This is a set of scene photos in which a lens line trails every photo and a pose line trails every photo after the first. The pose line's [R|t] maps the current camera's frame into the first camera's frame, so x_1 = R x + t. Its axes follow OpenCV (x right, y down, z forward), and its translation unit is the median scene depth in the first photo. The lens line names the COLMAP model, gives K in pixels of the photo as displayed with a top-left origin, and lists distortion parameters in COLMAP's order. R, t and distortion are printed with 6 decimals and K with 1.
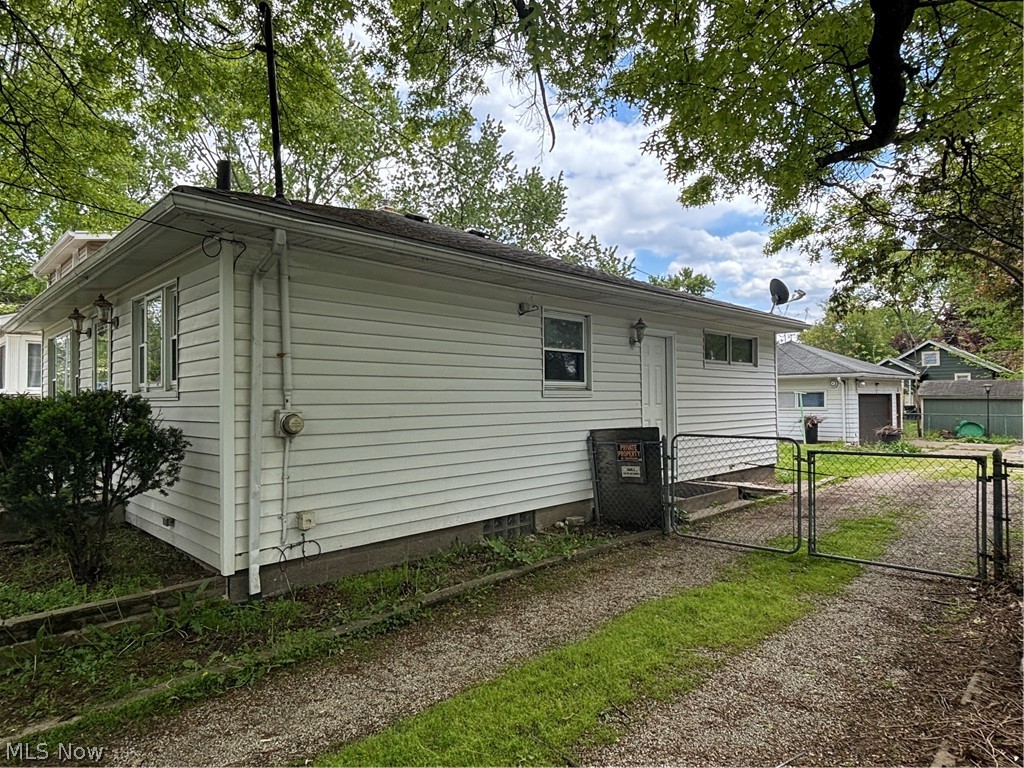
lens RADIAL K [[613.9, 0, 512.1], [0, 613.9, 394.9], [0, 0, 1]] dist [-0.002438, -0.005391]
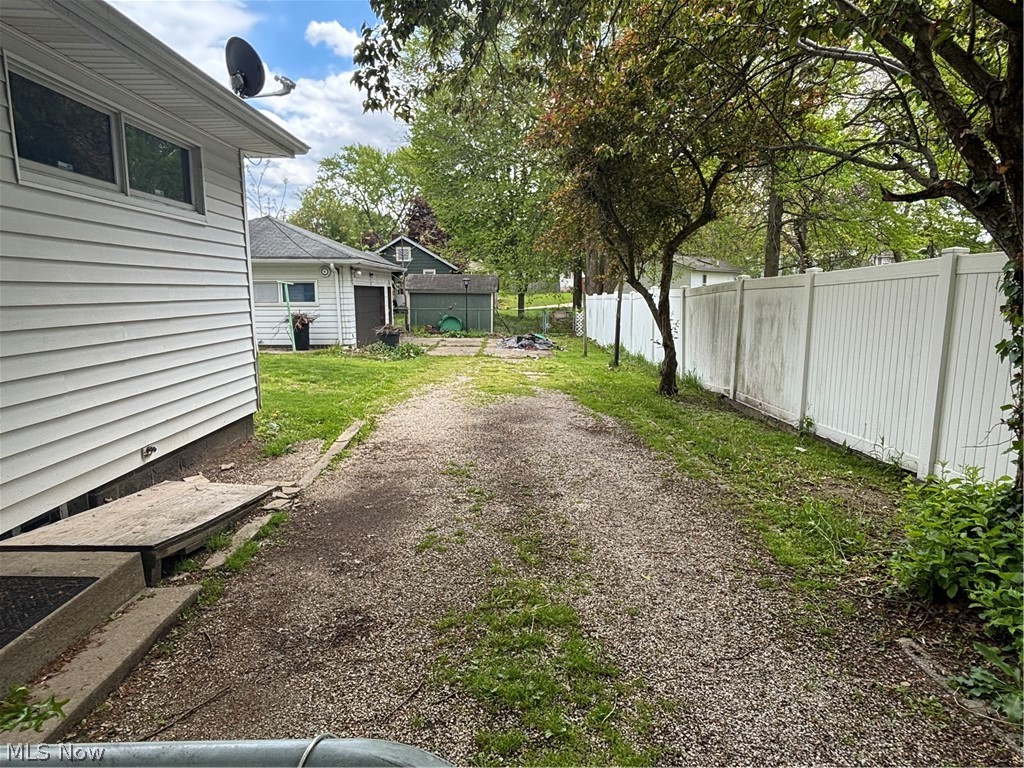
lens RADIAL K [[613.9, 0, 515.8], [0, 613.9, 392.4], [0, 0, 1]] dist [-0.002438, -0.005391]
pose [[0.695841, -0.111127, 0.709546, 0.112355], [-0.006779, 0.986896, 0.161213, 0.005406], [-0.718164, -0.116989, 0.685970, 0.253521]]
